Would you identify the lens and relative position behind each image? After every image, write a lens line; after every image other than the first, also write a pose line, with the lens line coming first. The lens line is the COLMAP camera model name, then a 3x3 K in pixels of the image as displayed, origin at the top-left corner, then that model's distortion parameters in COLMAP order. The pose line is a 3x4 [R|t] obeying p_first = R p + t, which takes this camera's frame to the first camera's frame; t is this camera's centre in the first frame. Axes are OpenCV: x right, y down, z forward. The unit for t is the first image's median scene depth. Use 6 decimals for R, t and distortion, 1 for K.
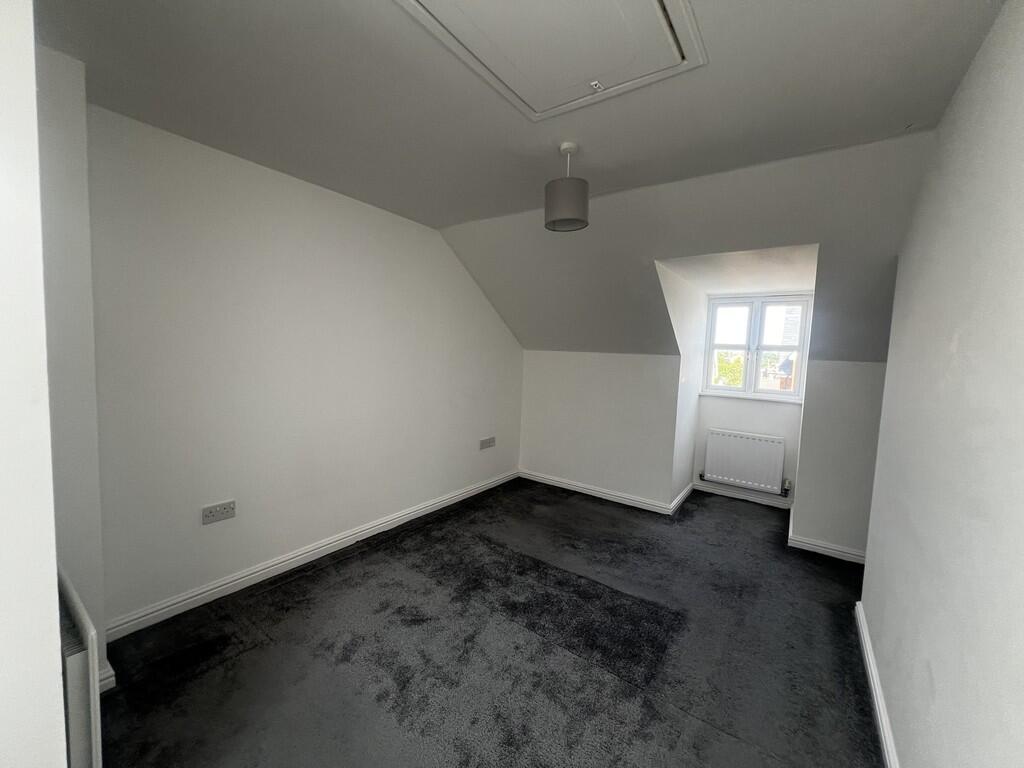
lens RADIAL K [[407.9, 0, 508.3], [0, 407.9, 382.6], [0, 0, 1]] dist [-0.000303, 0.000150]
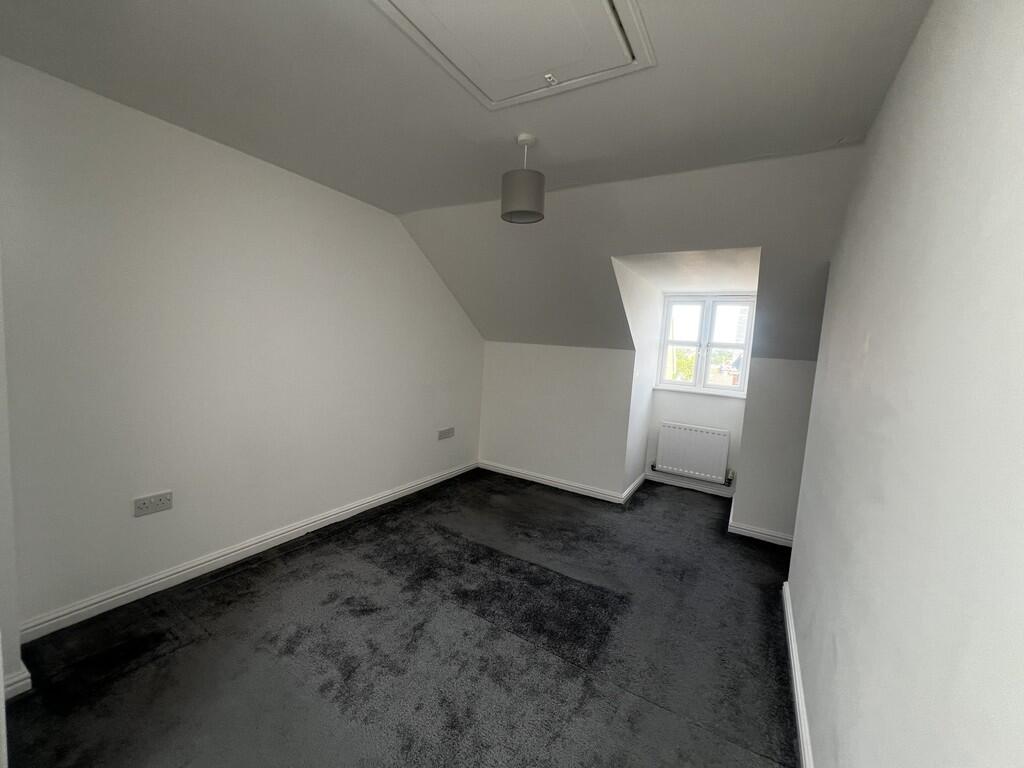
lens RADIAL K [[407.9, 0, 508.3], [0, 407.9, 382.6], [0, 0, 1]] dist [-0.000303, 0.000150]
pose [[0.996382, 0.017663, 0.083130, 0.027922], [-0.019359, 0.999620, 0.019643, 0.002036], [-0.082751, -0.021181, 0.996345, -0.005886]]
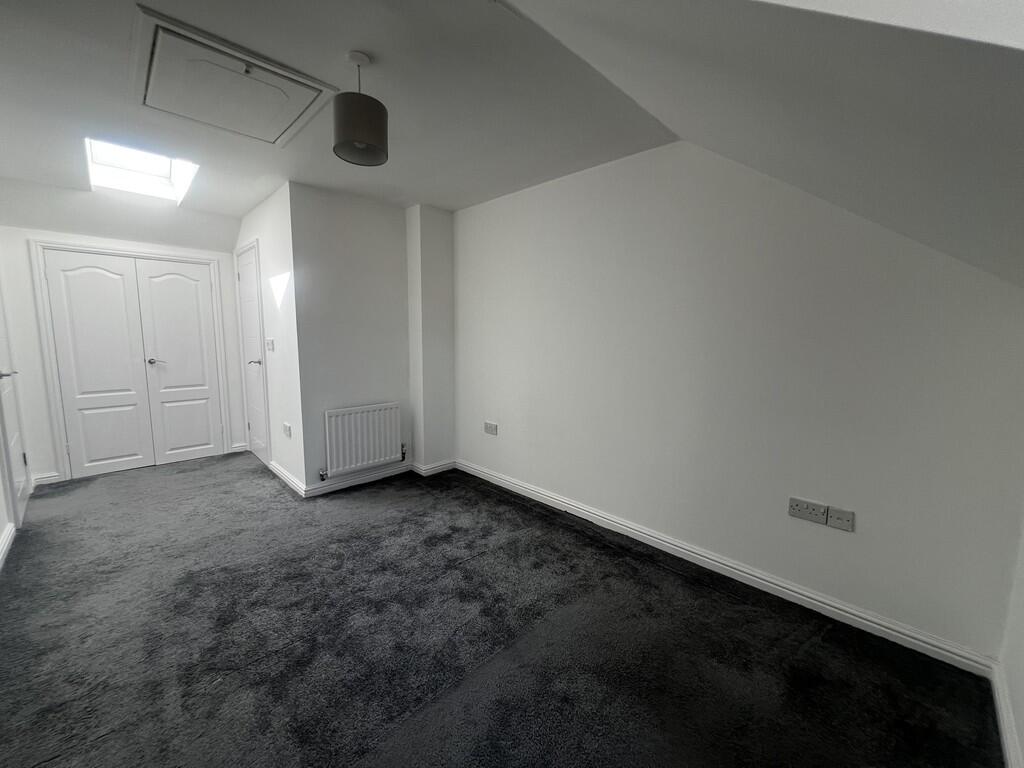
lens RADIAL K [[411.5, 0, 511.9], [0, 411.5, 379.1], [0, 0, 1]] dist [0.000252, 0.000075]
pose [[-0.164298, 0.078736, -0.983263, 0.864559], [-0.089503, 0.991507, 0.094352, -0.034416], [0.982342, 0.103506, -0.155855, 1.329173]]
